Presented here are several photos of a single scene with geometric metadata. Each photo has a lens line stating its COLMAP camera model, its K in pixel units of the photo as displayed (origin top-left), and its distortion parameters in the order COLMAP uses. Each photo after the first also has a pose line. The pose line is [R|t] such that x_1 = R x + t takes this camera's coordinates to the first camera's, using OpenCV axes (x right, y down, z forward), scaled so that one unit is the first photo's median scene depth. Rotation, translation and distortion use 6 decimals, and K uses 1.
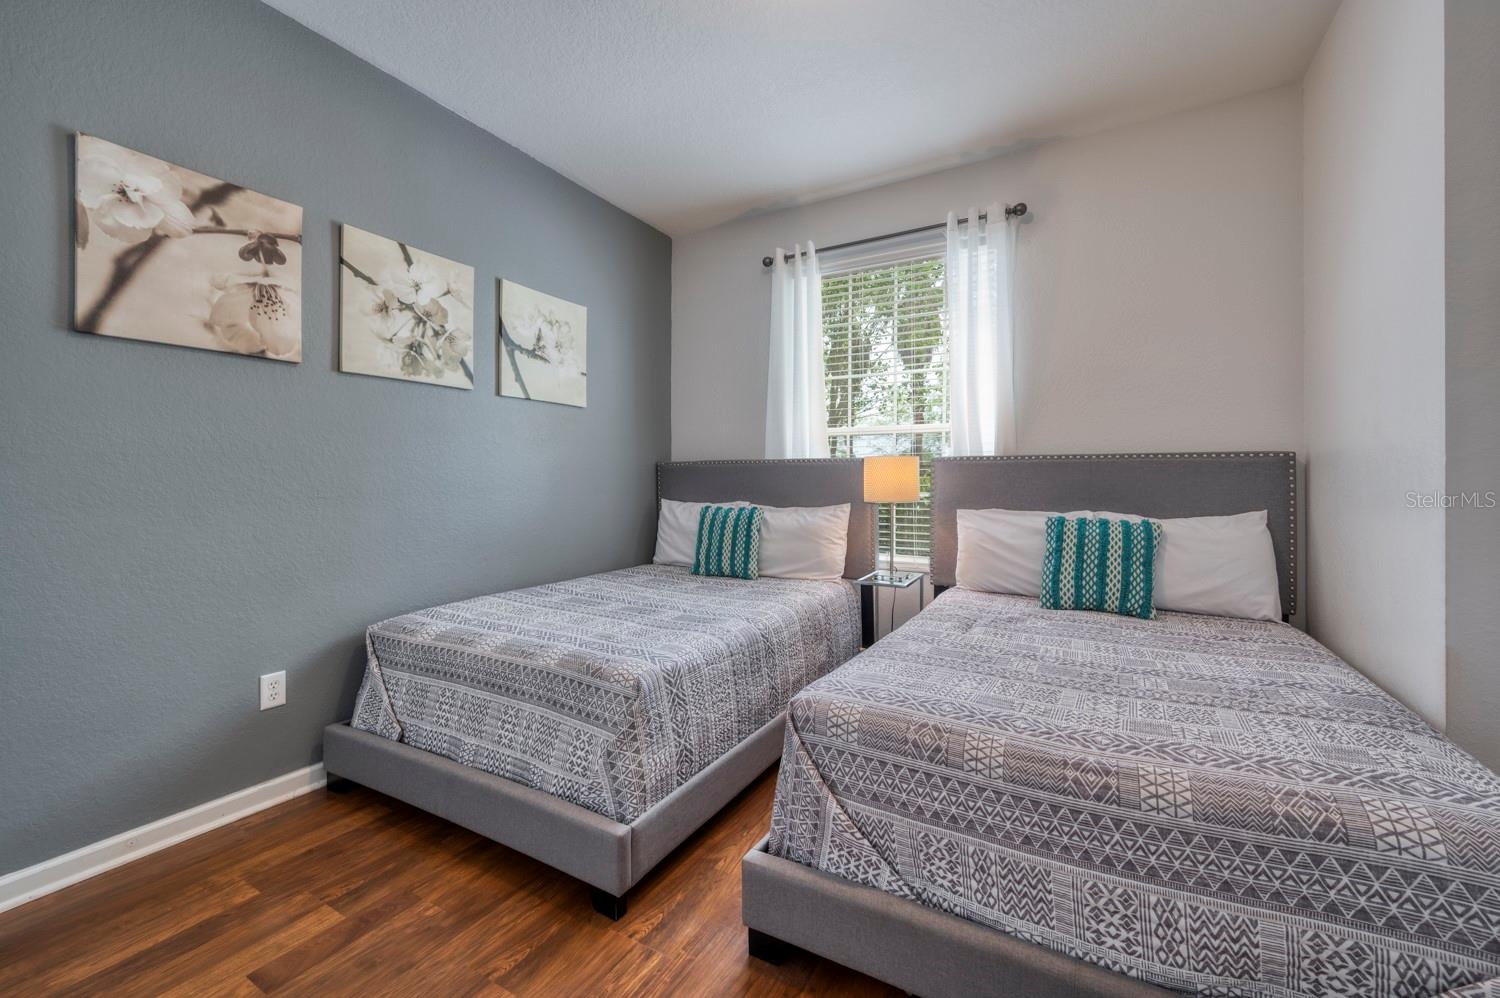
lens RADIAL K [[624.7, 0, 735.0], [0, 624.7, 477.4], [0, 0, 1]] dist [-0.000577, 0.000042]
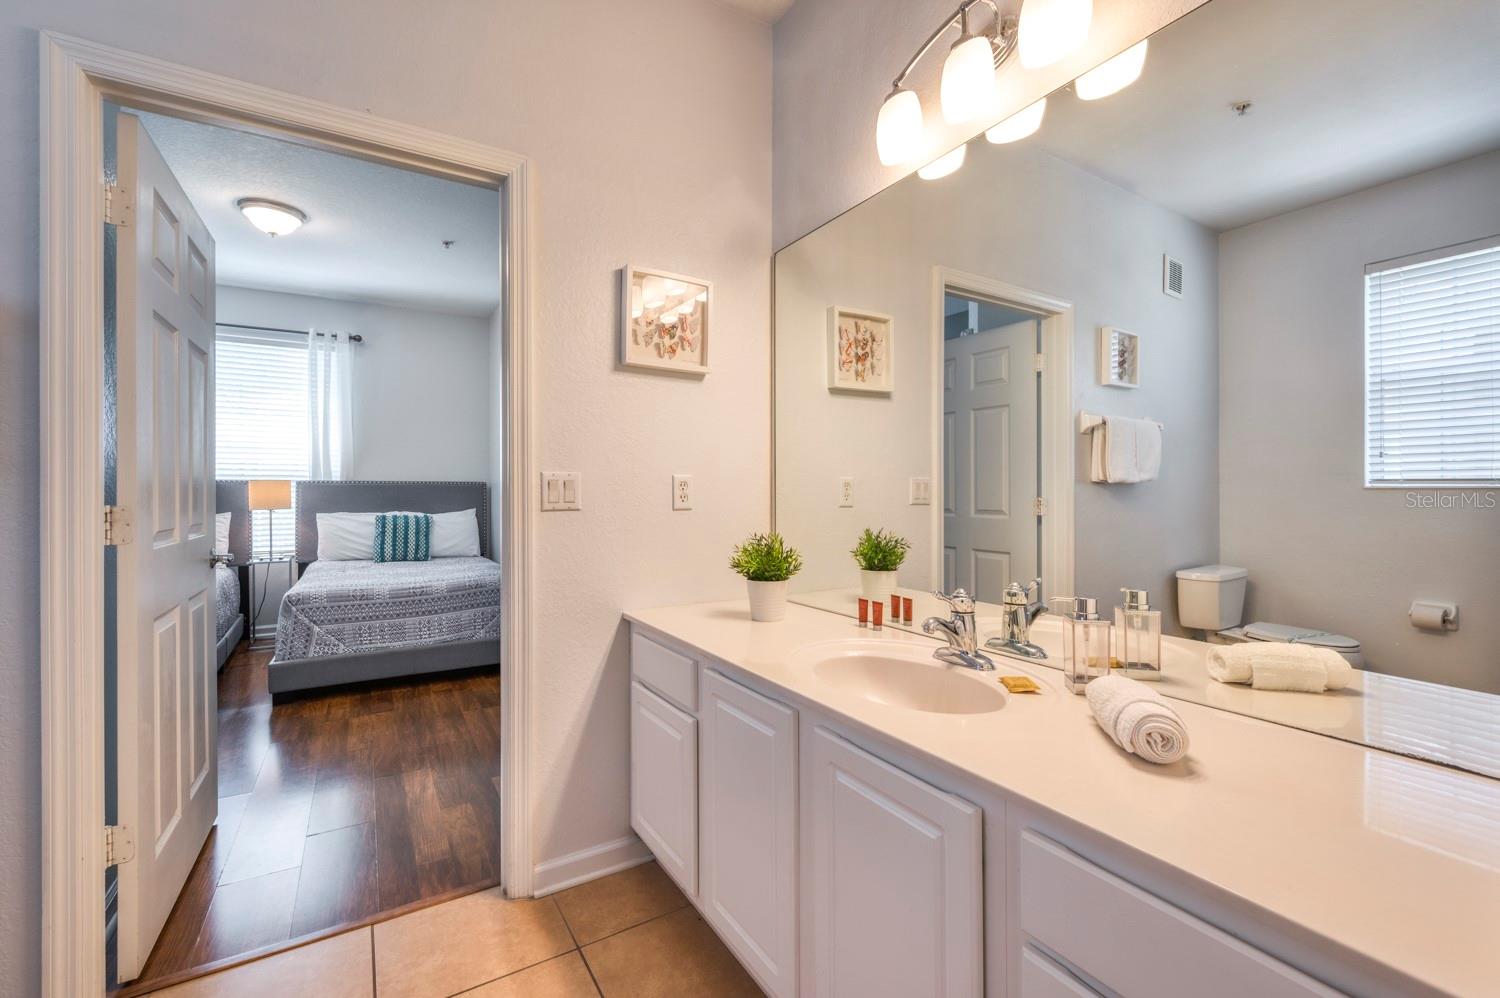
lens RADIAL K [[624.7, 0, 742.0], [0, 624.7, 490.0], [0, 0, 1]] dist [-0.000577, 0.000042]
pose [[0.474153, 0.004818, 0.880429, -0.660864], [-0.005597, 0.999981, -0.002458, -0.013797], [-0.880425, -0.003762, 0.474171, -0.892005]]
